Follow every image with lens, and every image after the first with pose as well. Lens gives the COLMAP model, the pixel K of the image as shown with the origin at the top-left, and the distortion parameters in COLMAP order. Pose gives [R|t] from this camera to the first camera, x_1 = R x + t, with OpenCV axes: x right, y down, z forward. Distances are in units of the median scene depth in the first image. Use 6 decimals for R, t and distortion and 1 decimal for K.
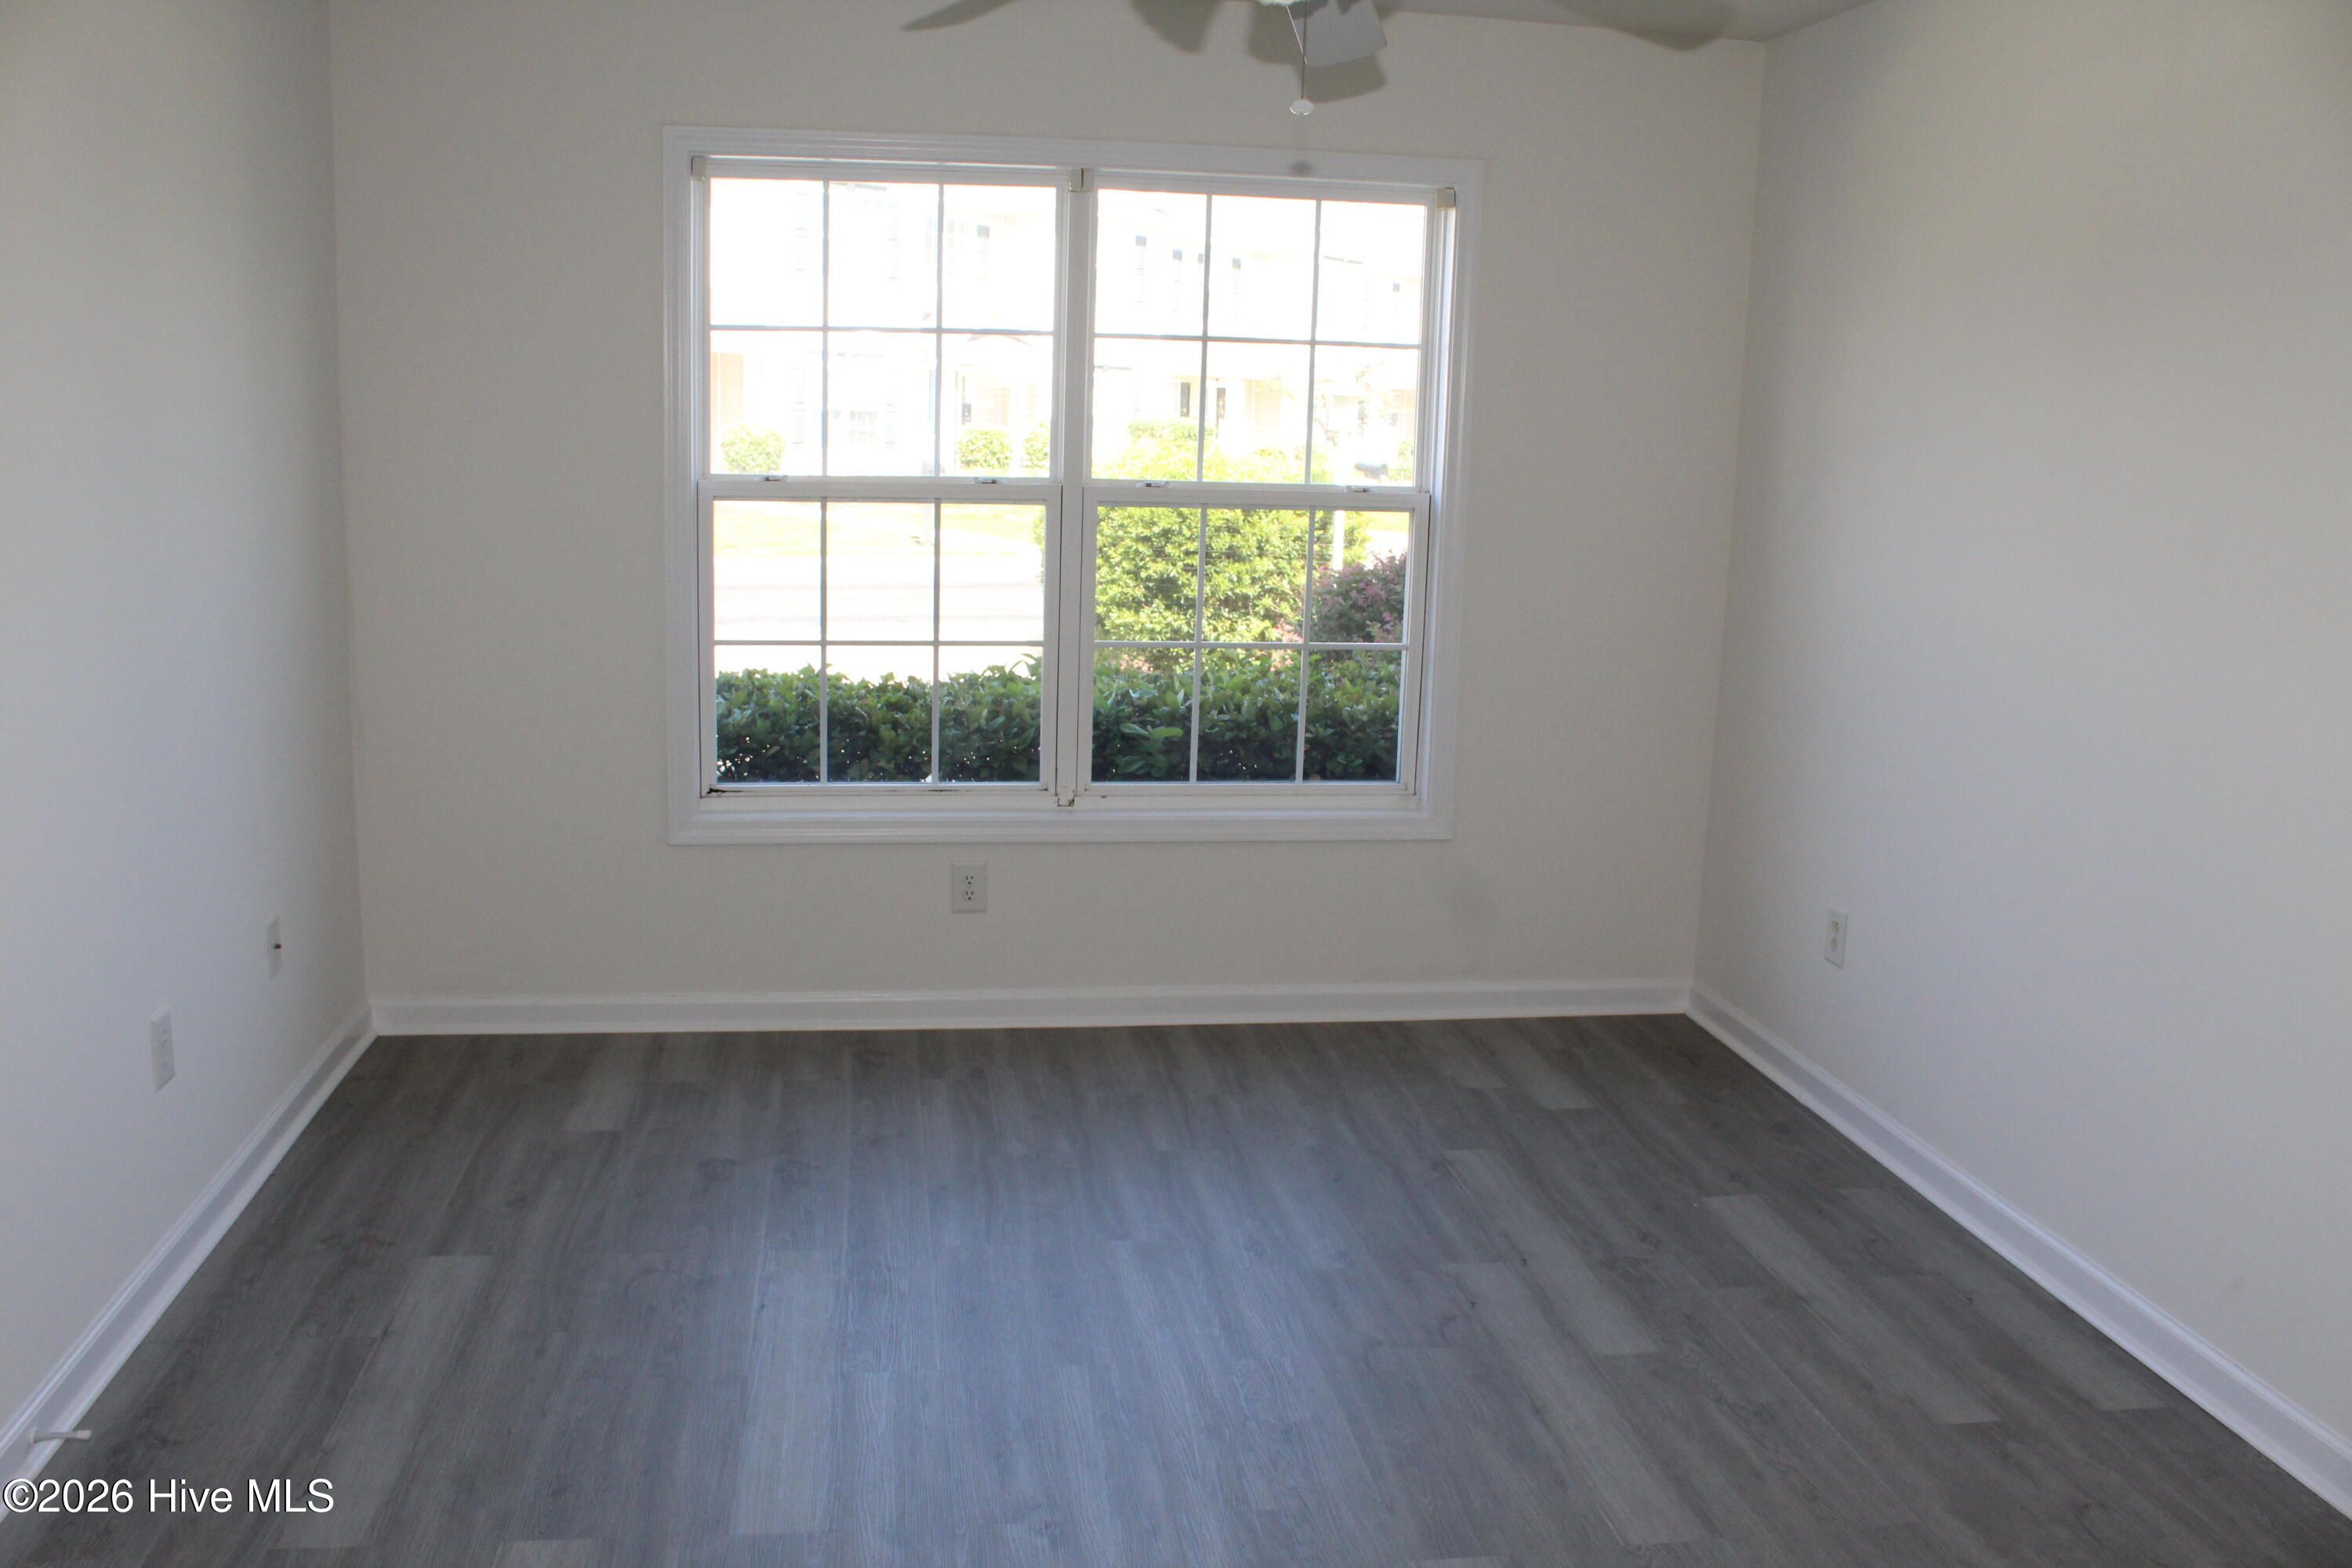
lens RADIAL K [[1962.0, 0, 1169.8], [0, 1962.0, 773.8], [0, 0, 1]] dist [-0.149648, 0.114924]
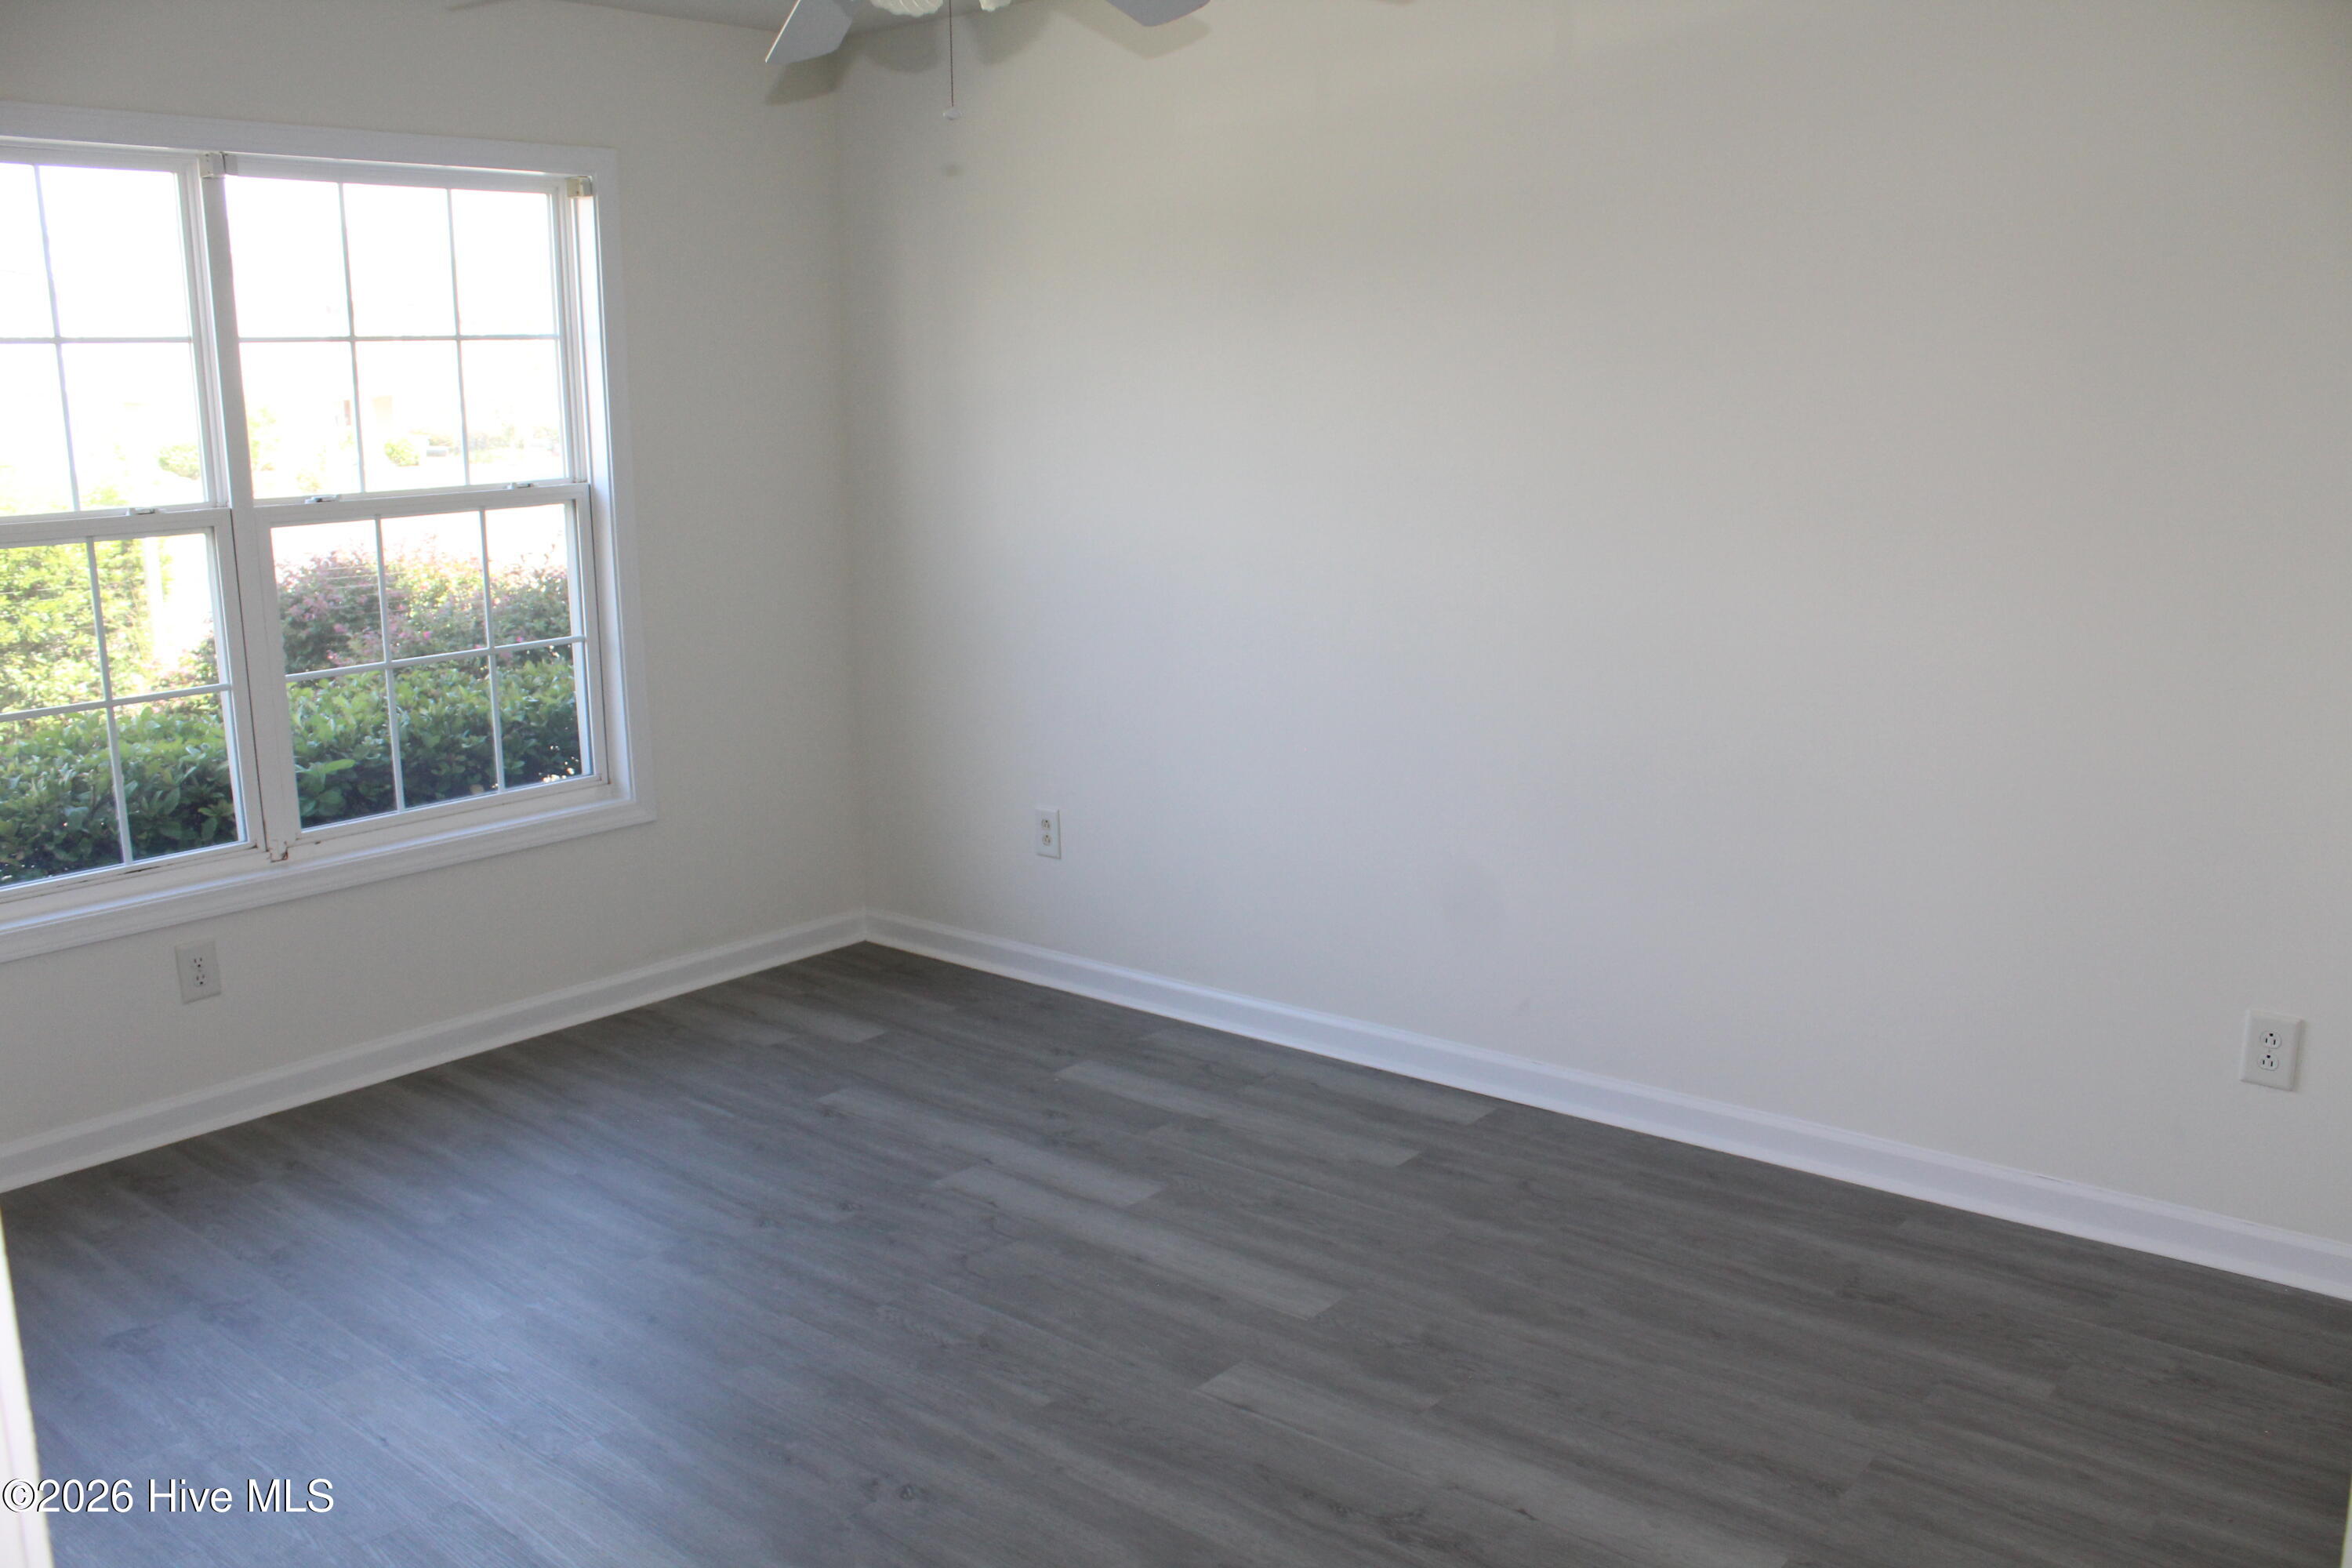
lens RADIAL K [[1962.0, 0, 1172.0], [0, 1962.0, 796.1], [0, 0, 1]] dist [-0.149648, 0.114924]
pose [[0.744409, -0.176468, 0.643983, -0.326120], [0.158401, 0.983585, 0.086426, -0.025093], [-0.648664, 0.037671, 0.760142, 0.061372]]
